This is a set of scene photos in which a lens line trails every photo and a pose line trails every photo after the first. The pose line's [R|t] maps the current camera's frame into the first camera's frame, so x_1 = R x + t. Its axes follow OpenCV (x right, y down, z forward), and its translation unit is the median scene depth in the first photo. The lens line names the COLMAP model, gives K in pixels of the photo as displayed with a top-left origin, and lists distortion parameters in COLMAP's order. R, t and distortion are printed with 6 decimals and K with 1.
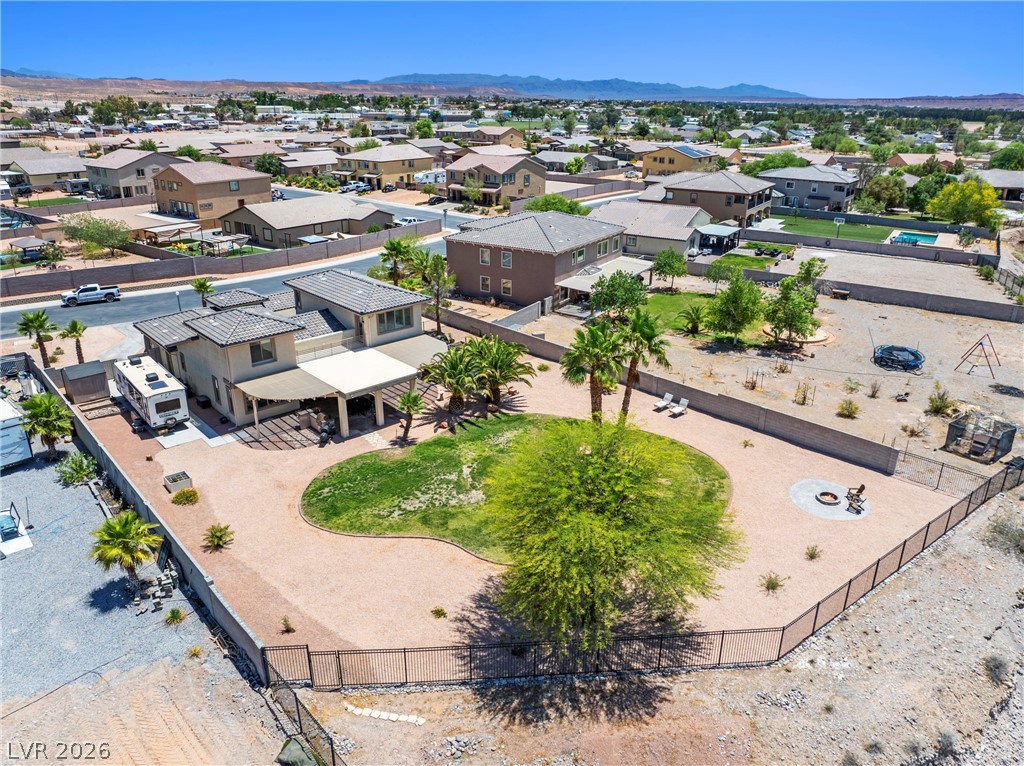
lens RADIAL K [[719.1, 0, 515.4], [0, 719.1, 382.5], [0, 0, 1]] dist [-0.032376, -0.010640]
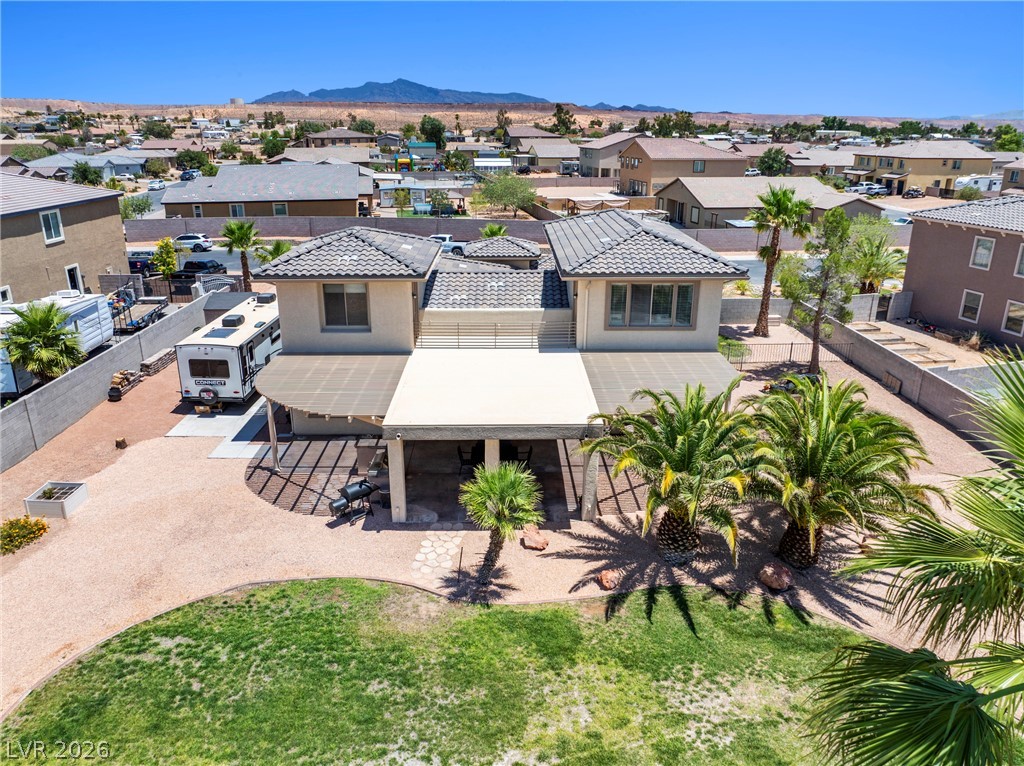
lens RADIAL K [[721.6, 0, 515.3], [0, 721.6, 379.5], [0, 0, 1]] dist [-0.050547, 0.022637]
pose [[0.745297, 0.216675, -0.630543, 0.063926], [-0.246305, 0.968299, 0.041609, -0.037046], [0.619570, 0.124295, 0.775038, 0.564670]]
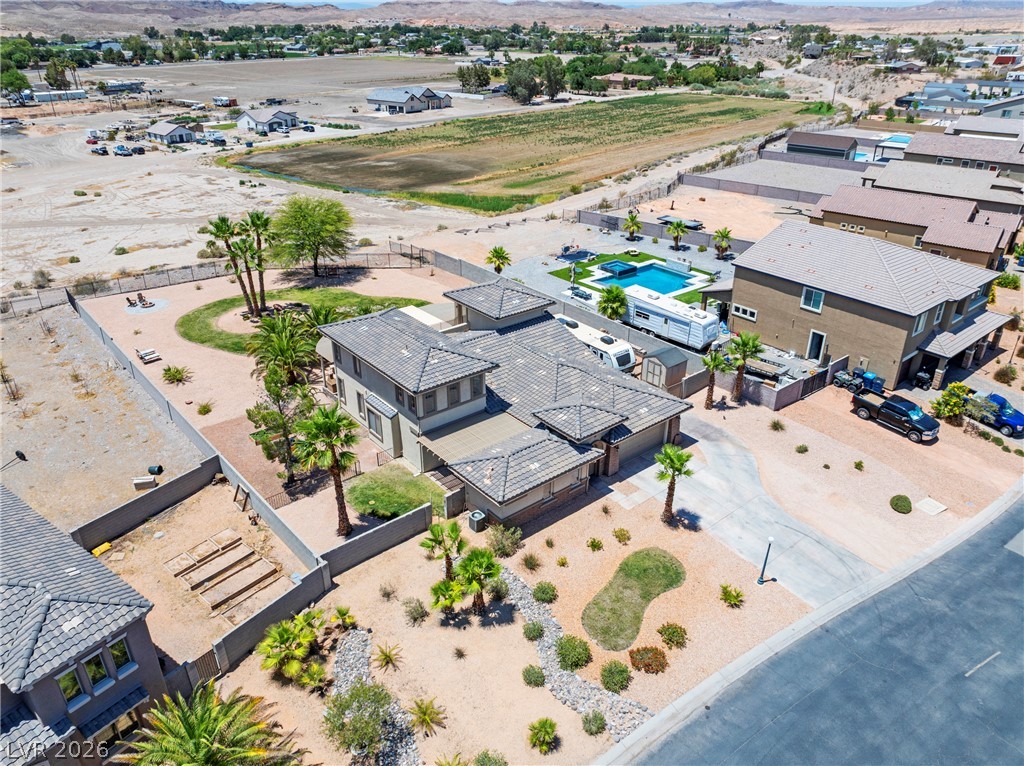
lens RADIAL K [[719.1, 0, 515.4], [0, 719.1, 382.5], [0, 0, 1]] dist [-0.032376, -0.010640]
pose [[-0.998415, -0.033538, 0.045195, -0.394537], [0.011894, 0.659170, 0.751900, -0.723028], [-0.055008, 0.751246, -0.657726, 1.576066]]
